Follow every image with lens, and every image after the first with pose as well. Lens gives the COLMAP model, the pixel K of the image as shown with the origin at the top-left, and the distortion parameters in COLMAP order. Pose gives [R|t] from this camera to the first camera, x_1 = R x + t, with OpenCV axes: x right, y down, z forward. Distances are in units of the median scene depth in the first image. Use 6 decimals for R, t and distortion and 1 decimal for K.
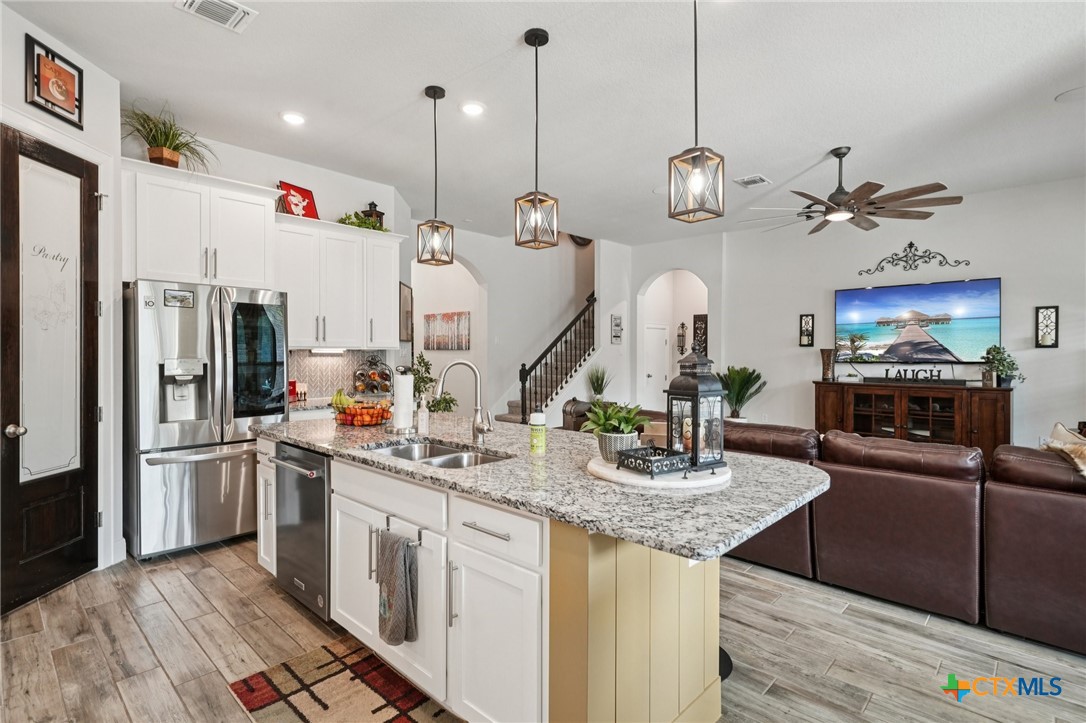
lens RADIAL K [[532.7, 0, 543.4], [0, 532.7, 356.2], [0, 0, 1]] dist [0.002870, -0.000168]
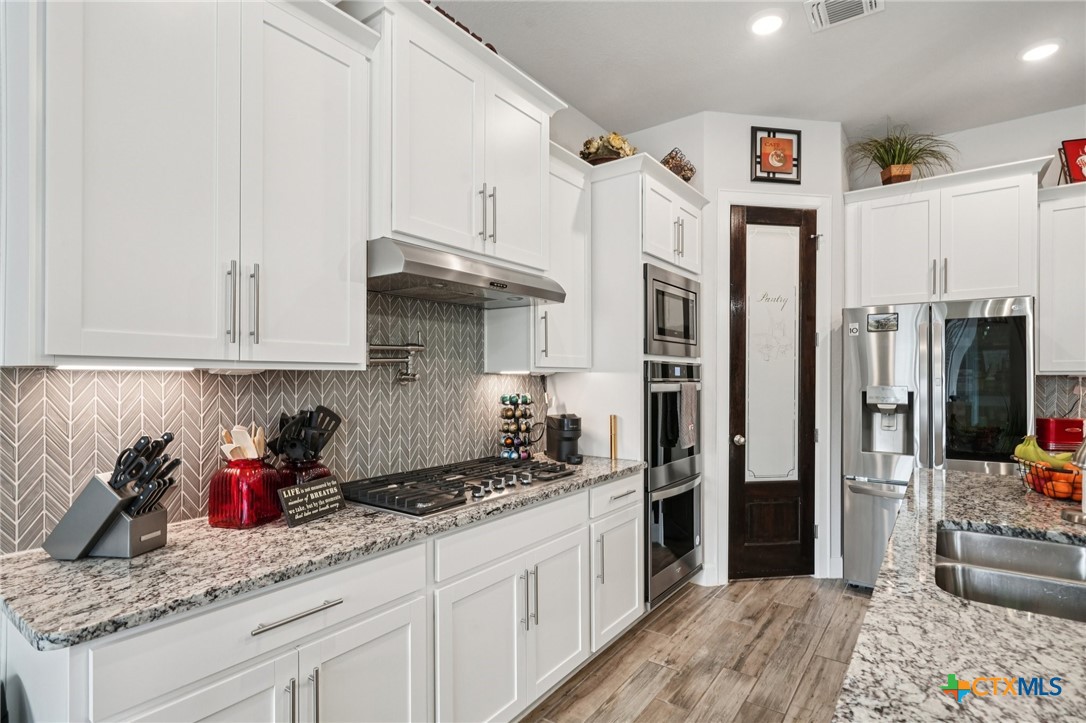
lens RADIAL K [[532.7, 0, 550.0], [0, 532.7, 378.2], [0, 0, 1]] dist [0.002870, -0.000168]
pose [[0.123102, -0.002593, -0.992391, 0.196723], [-0.009351, 0.999949, -0.003773, -0.000060], [0.992350, 0.009745, 0.123072, 0.333823]]
